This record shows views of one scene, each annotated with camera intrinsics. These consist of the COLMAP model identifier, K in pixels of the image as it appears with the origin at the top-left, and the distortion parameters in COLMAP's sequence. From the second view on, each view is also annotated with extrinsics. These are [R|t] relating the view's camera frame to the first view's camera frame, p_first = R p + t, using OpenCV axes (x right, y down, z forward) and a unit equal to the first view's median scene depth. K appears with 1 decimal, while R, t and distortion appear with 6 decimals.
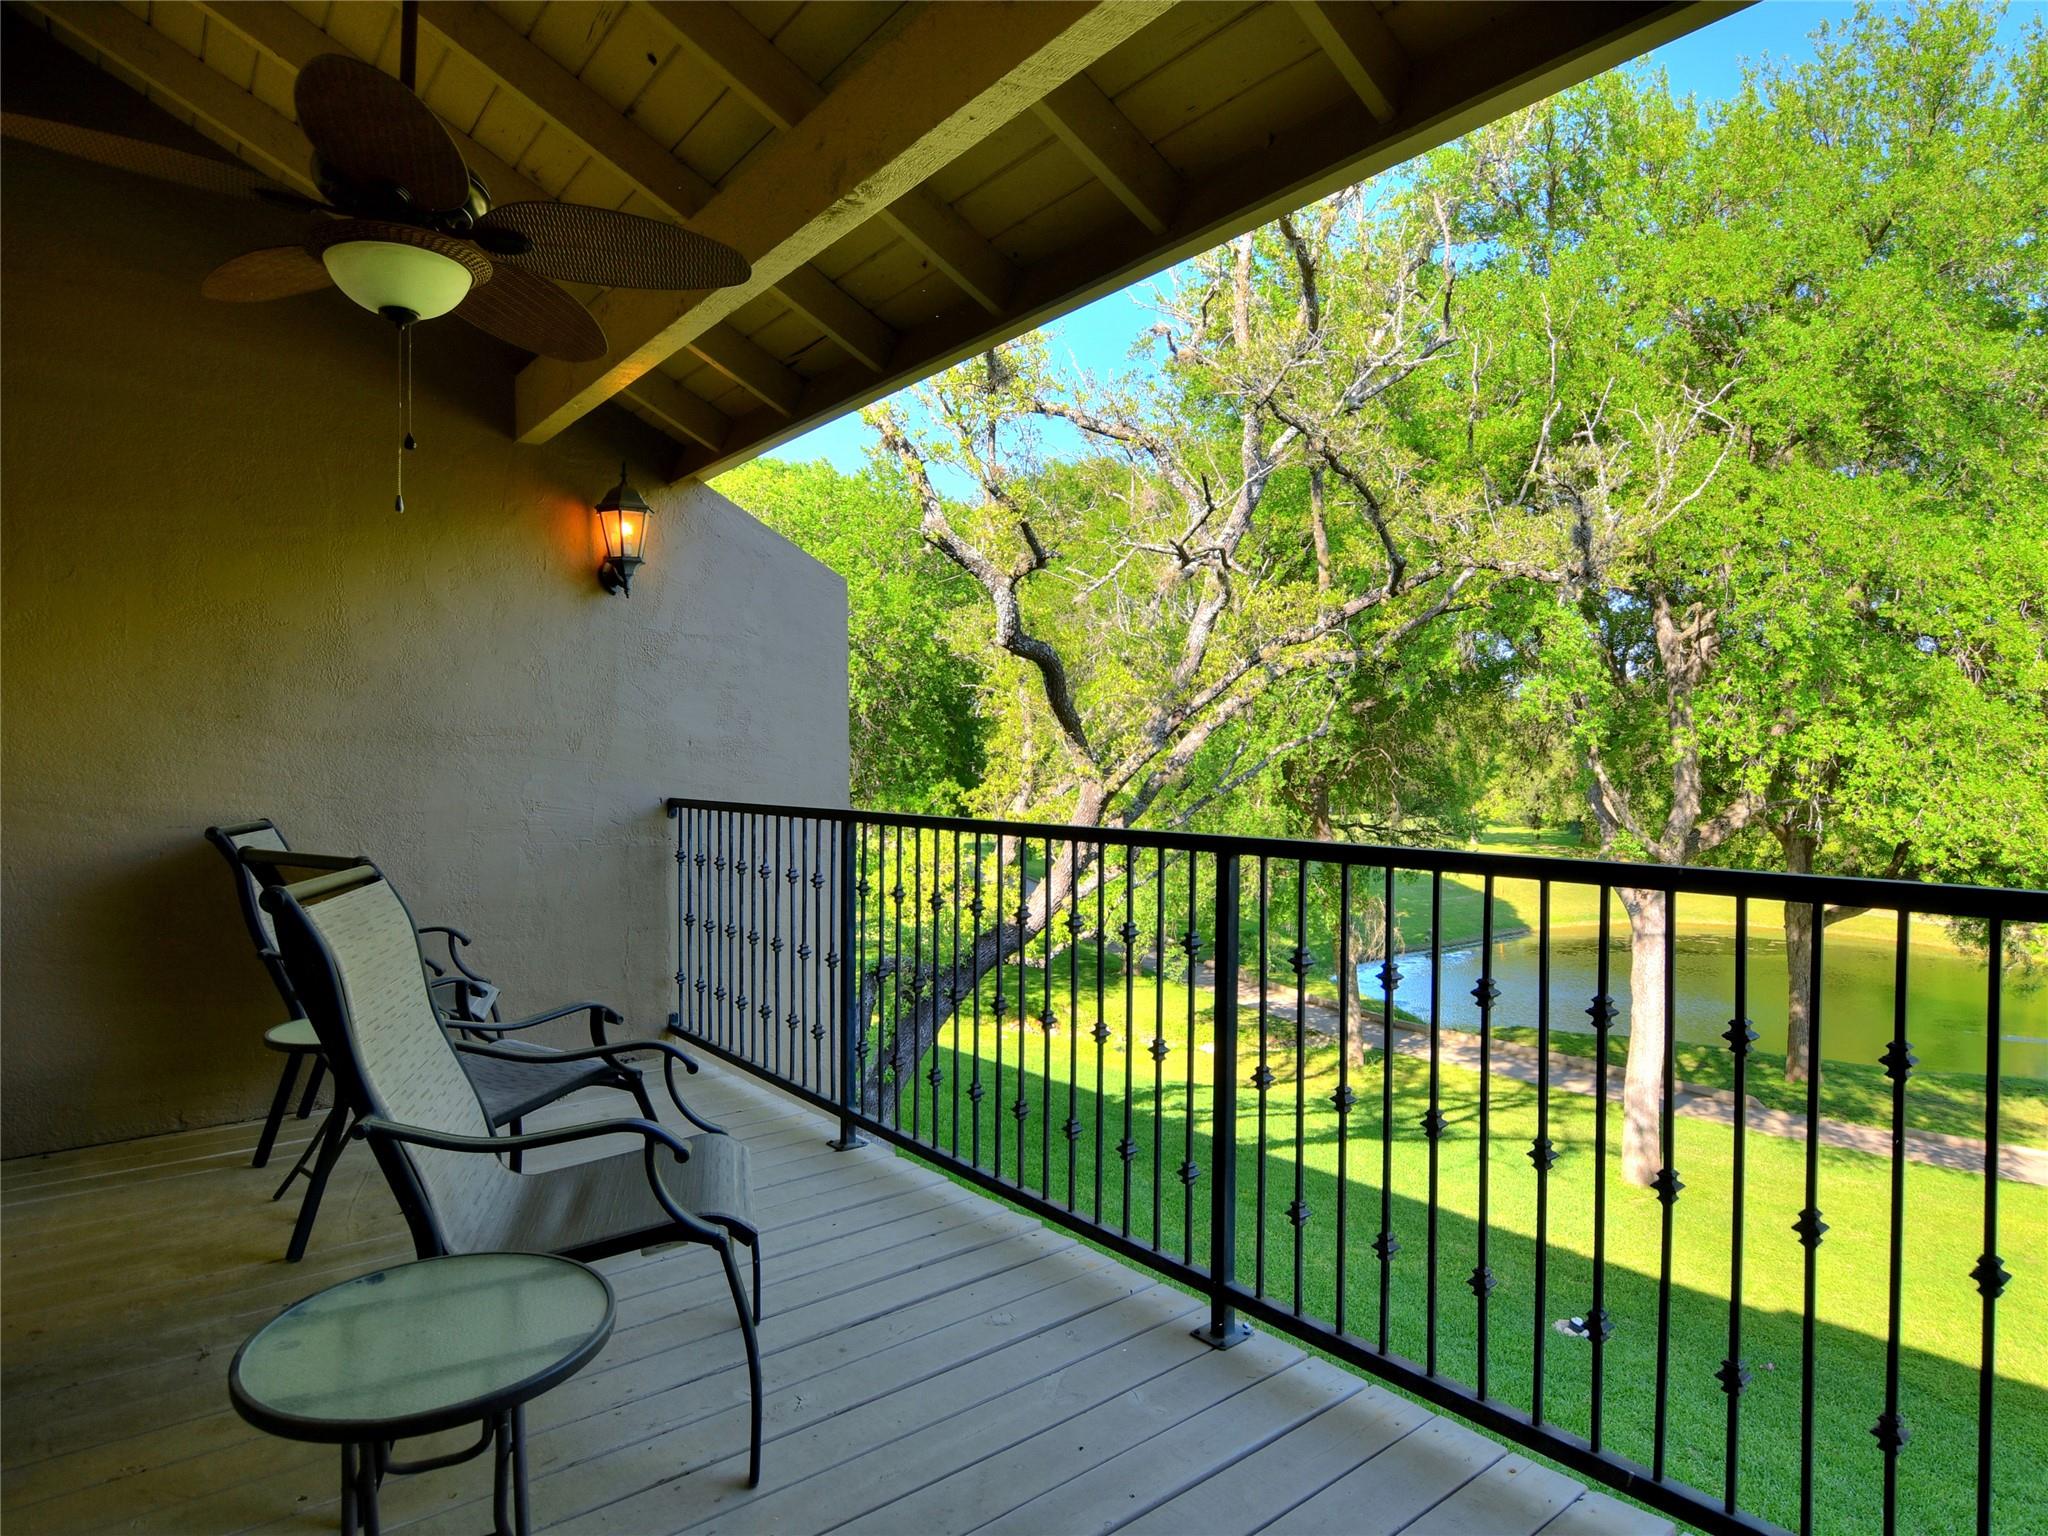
lens RADIAL K [[1160.5, 0, 1049.7], [0, 1160.5, 757.7], [0, 0, 1]] dist [-0.026904, 0.003016]
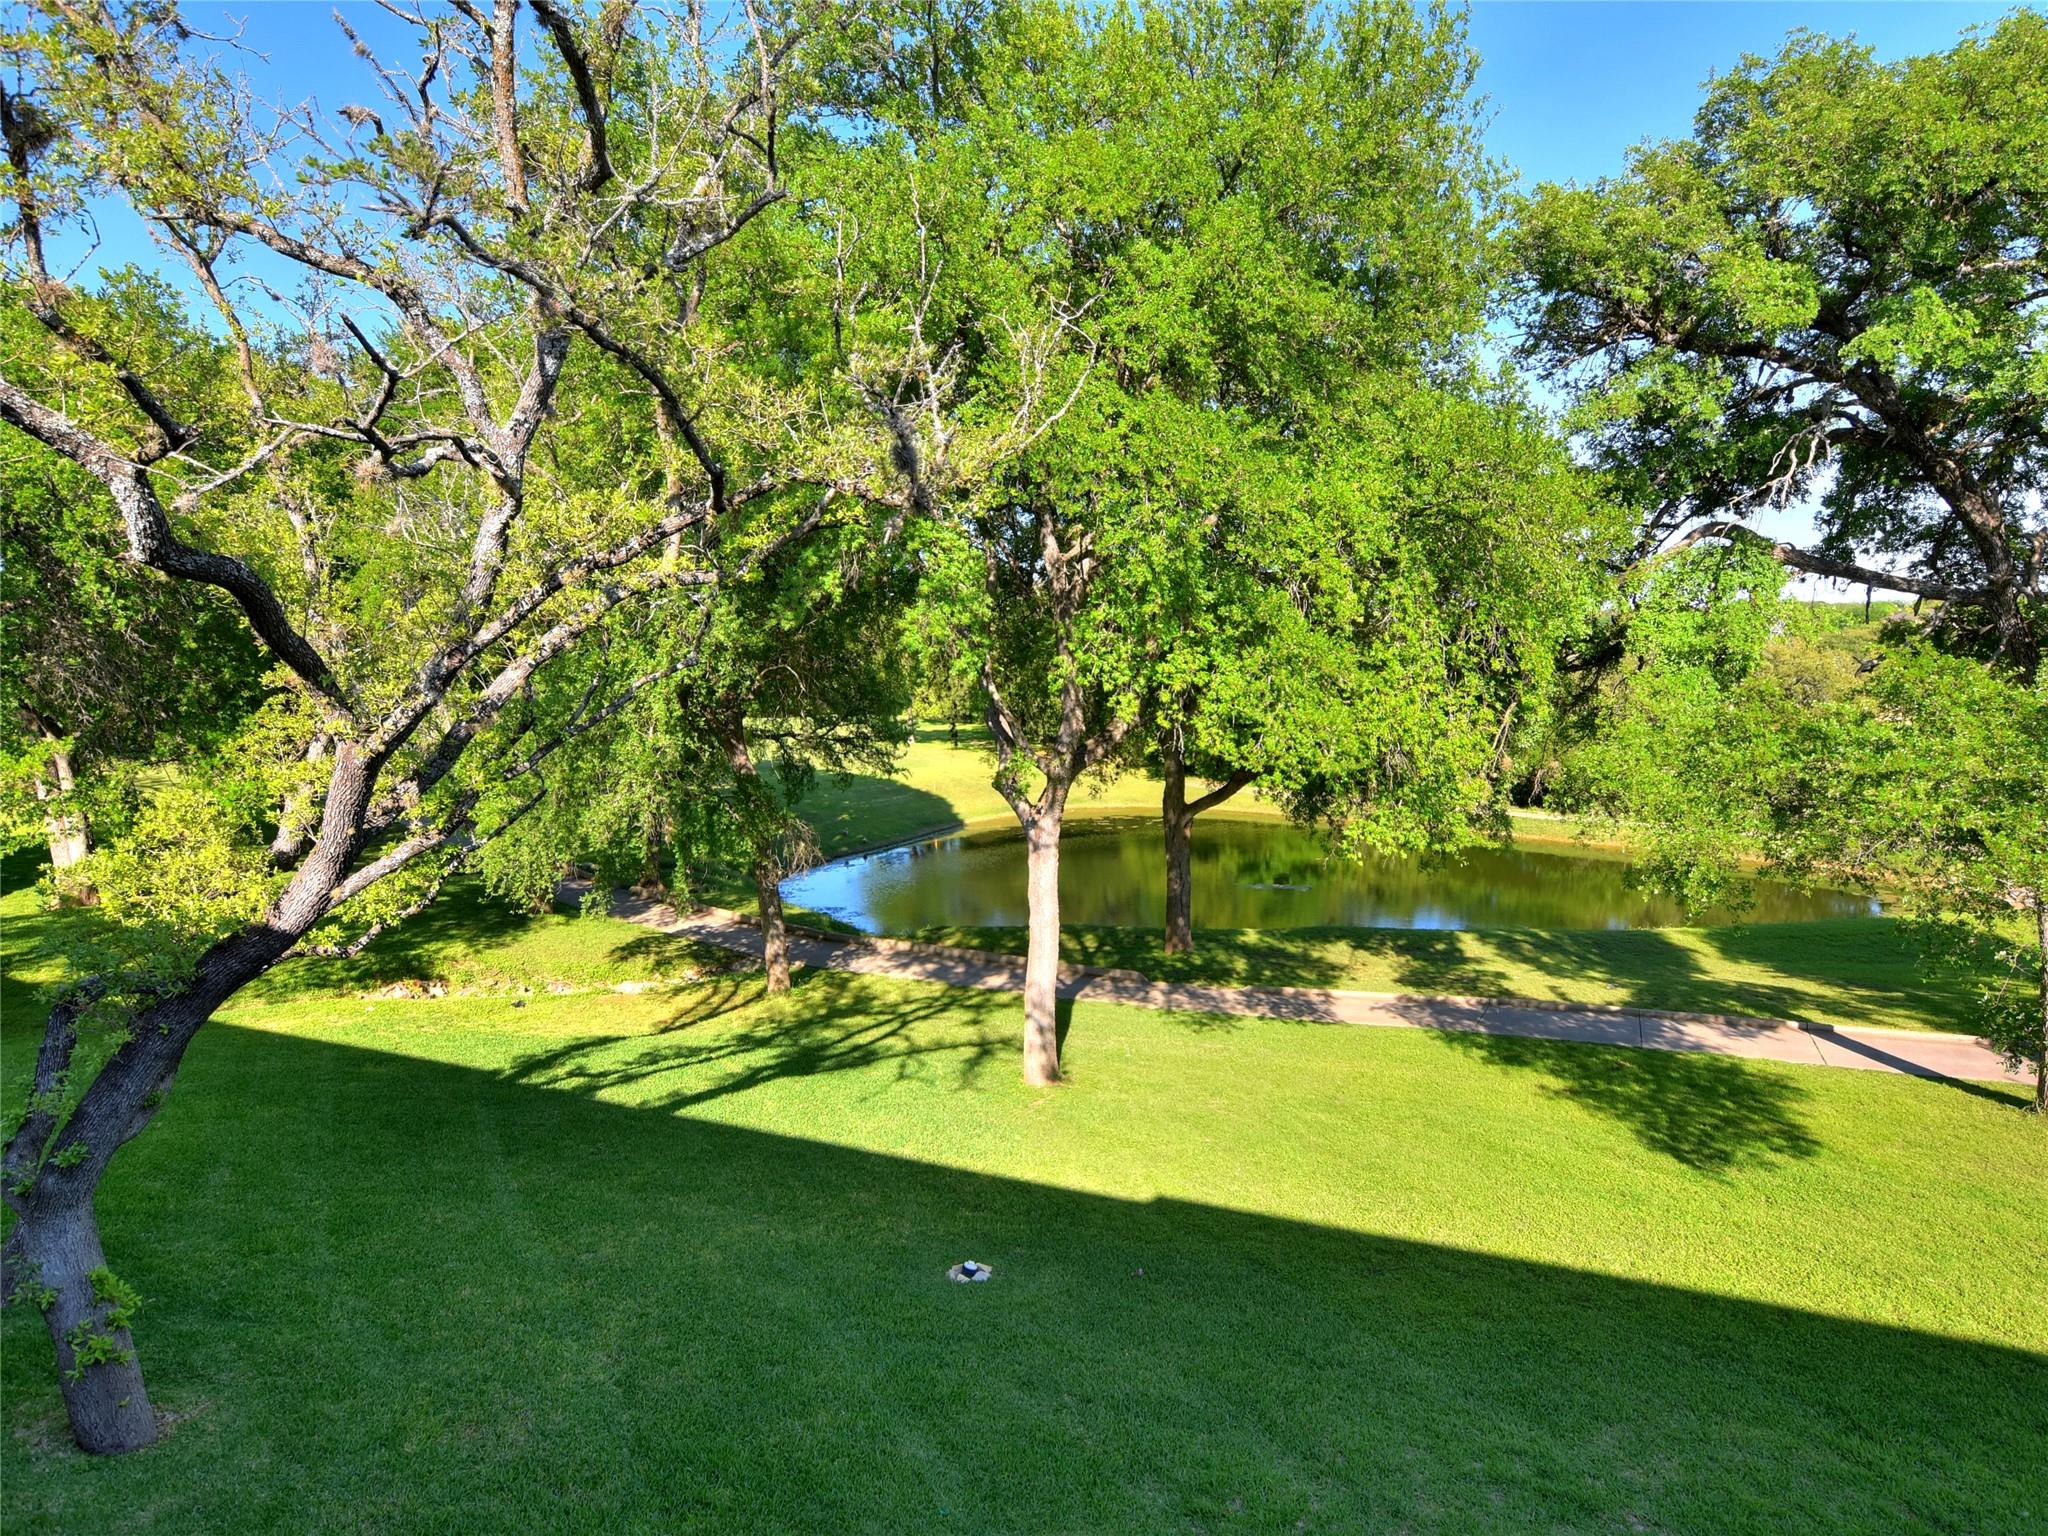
lens RADIAL K [[1160.5, 0, 1079.4], [0, 1160.5, 740.4], [0, 0, 1]] dist [-0.026904, 0.003016]
pose [[0.882548, -0.044966, 0.468067, 0.101447], [0.009450, 0.996912, 0.077951, -0.032336], [-0.470127, -0.064372, 0.880248, 0.121344]]
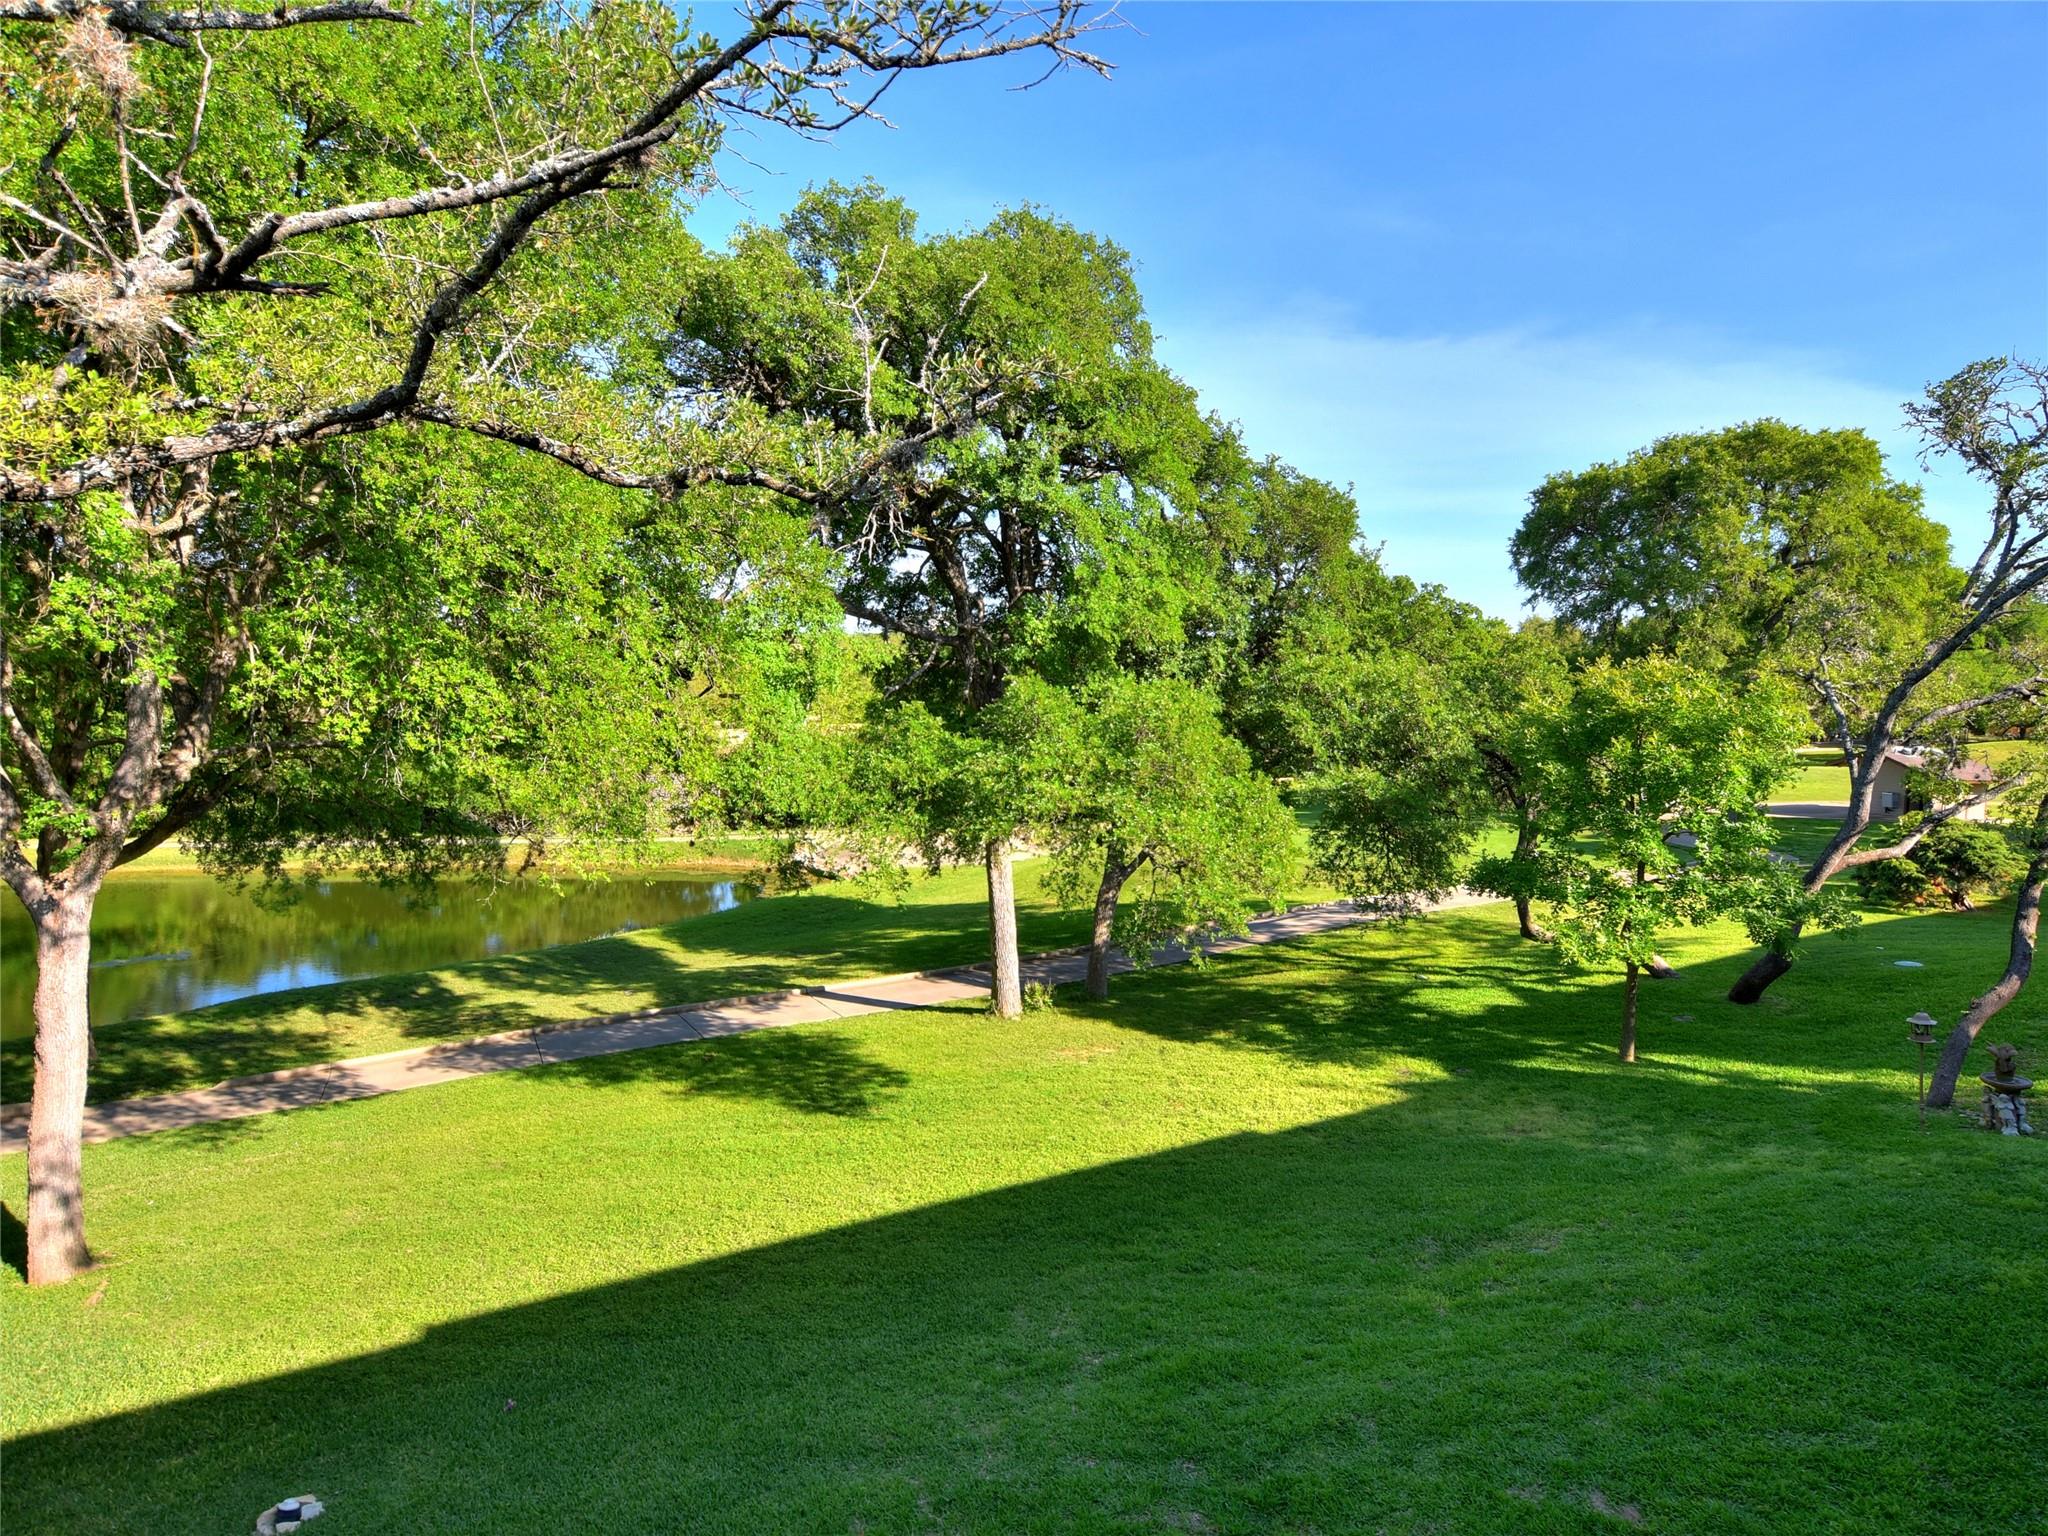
lens RADIAL K [[1160.5, 0, 1041.7], [0, 1160.5, 727.0], [0, 0, 1]] dist [-0.026904, 0.003016]
pose [[0.129646, -0.041200, 0.990704, -0.152664], [-0.019763, 0.998831, 0.044125, -0.031231], [-0.991363, -0.025300, 0.128680, 0.457596]]
